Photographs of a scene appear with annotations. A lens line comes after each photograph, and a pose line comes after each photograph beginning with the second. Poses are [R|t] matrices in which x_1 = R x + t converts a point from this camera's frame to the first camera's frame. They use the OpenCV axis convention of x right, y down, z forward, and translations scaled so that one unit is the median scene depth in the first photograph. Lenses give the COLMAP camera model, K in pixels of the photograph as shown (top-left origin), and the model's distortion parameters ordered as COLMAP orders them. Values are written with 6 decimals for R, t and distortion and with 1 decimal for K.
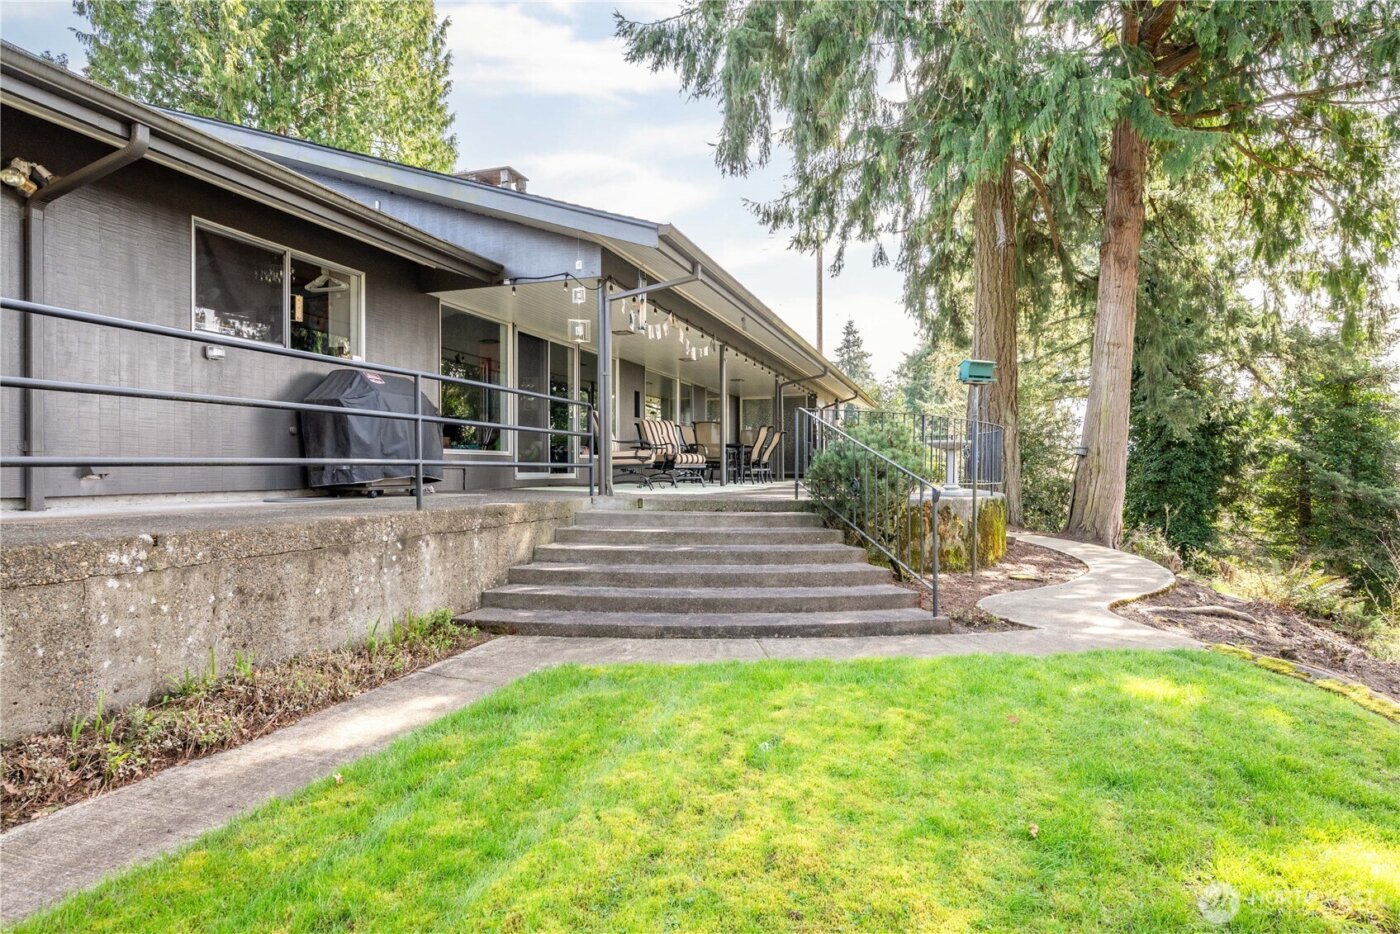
lens RADIAL K [[768.0, 0, 687.8], [0, 768.0, 468.6], [0, 0, 1]] dist [-0.002786, 0.000505]
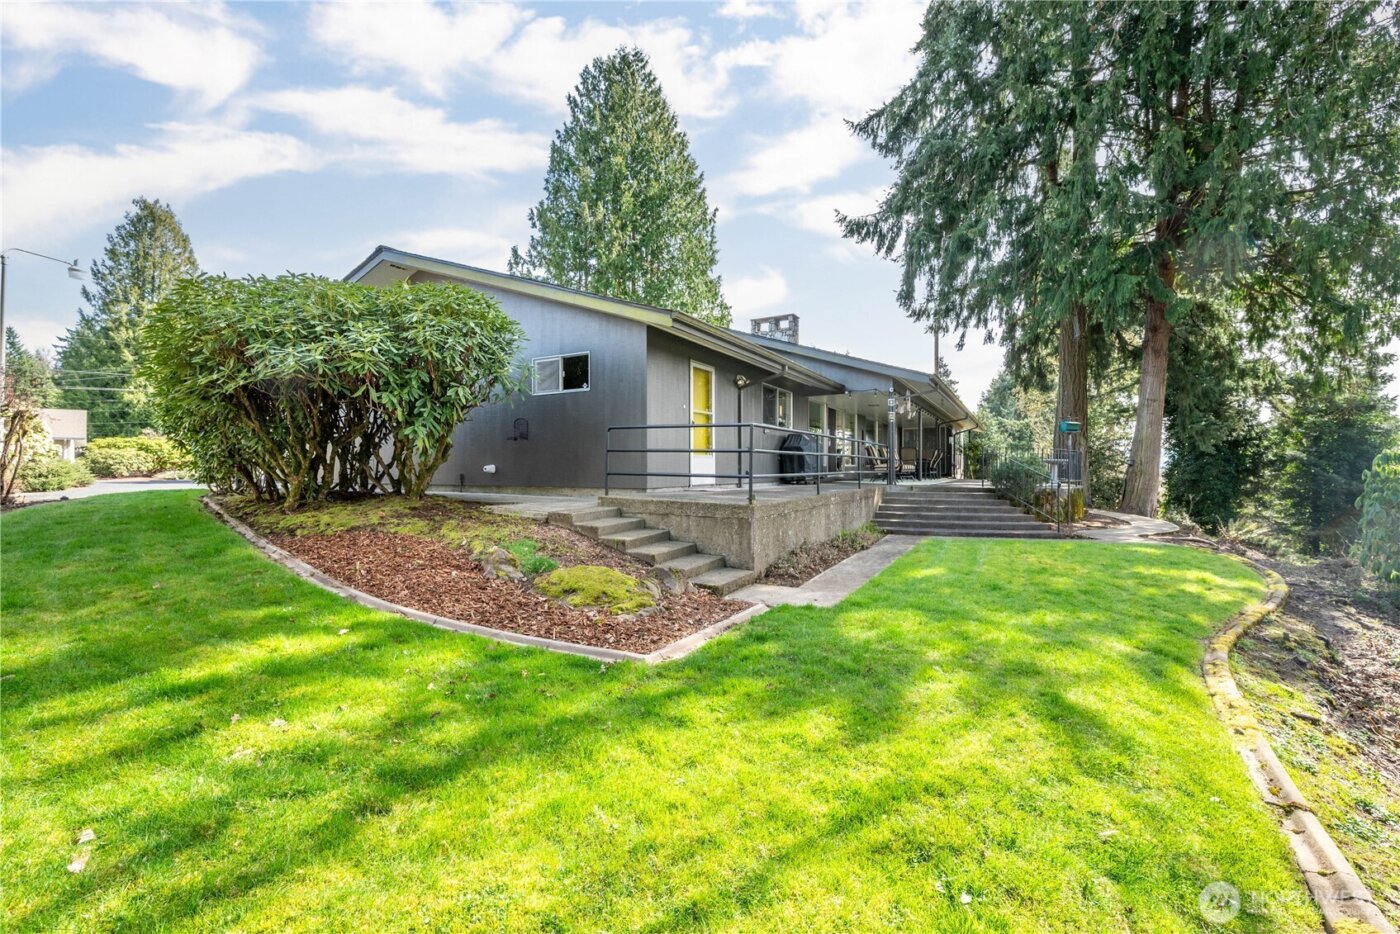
lens RADIAL K [[590.2, 0, 694.2], [0, 590.2, 466.4], [0, 0, 1]] dist [0.012709, 0.000339]
pose [[0.985621, 0.000031, -0.168972, -0.164544], [-0.000503, 0.999996, -0.002747, -0.006817], [0.168971, 0.002793, 0.985617, -0.350677]]
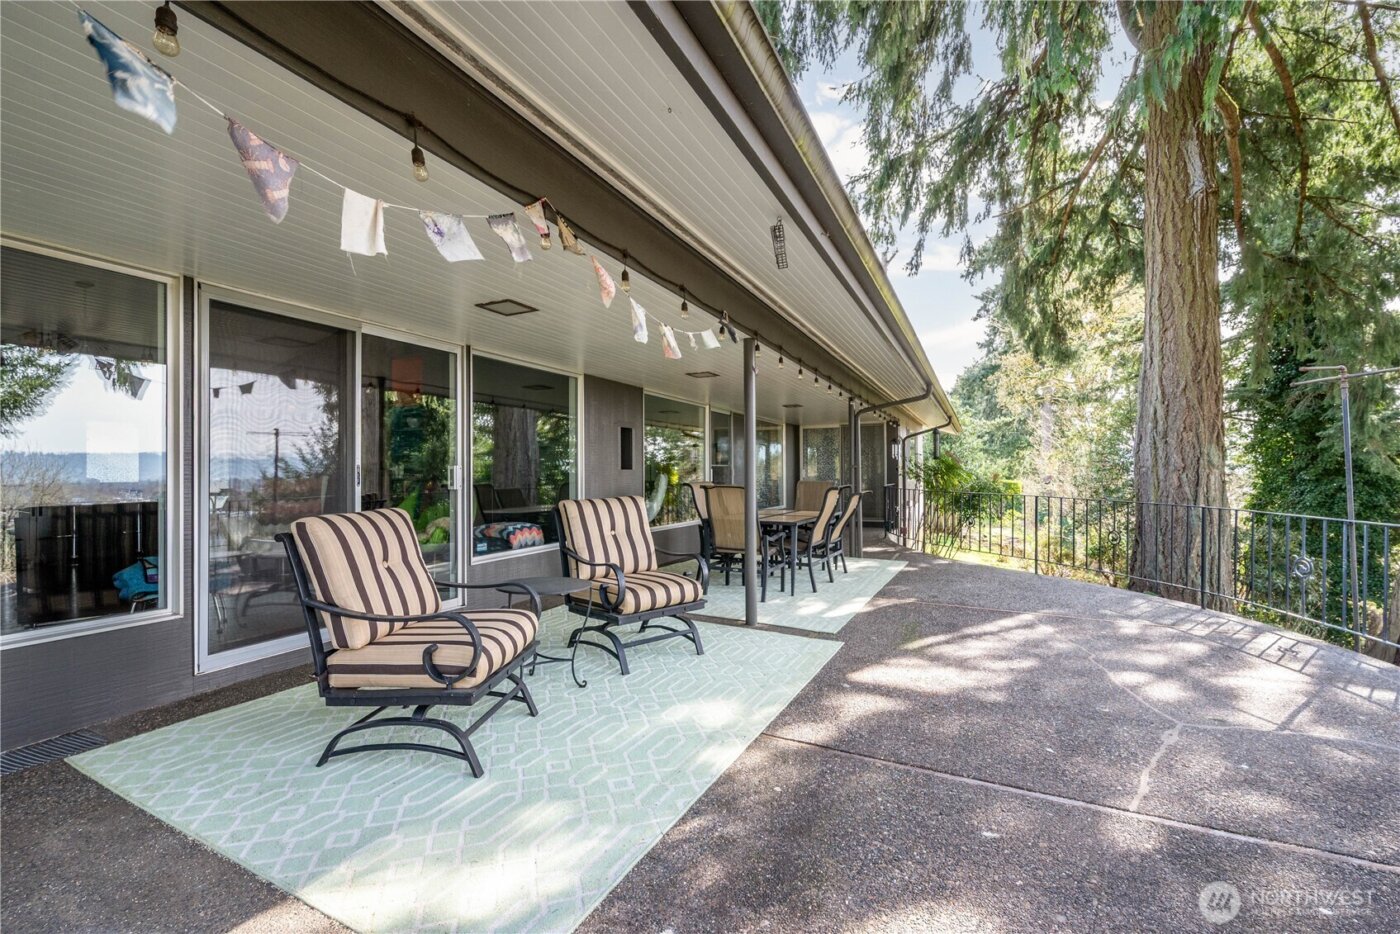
lens RADIAL K [[590.2, 0, 705.3], [0, 590.2, 455.9], [0, 0, 1]] dist [0.012709, 0.000339]
pose [[0.994803, -0.006748, -0.101593, 0.034893], [0.004102, 0.999648, -0.026224, -0.047610], [0.101735, 0.025671, 0.994480, 0.390042]]
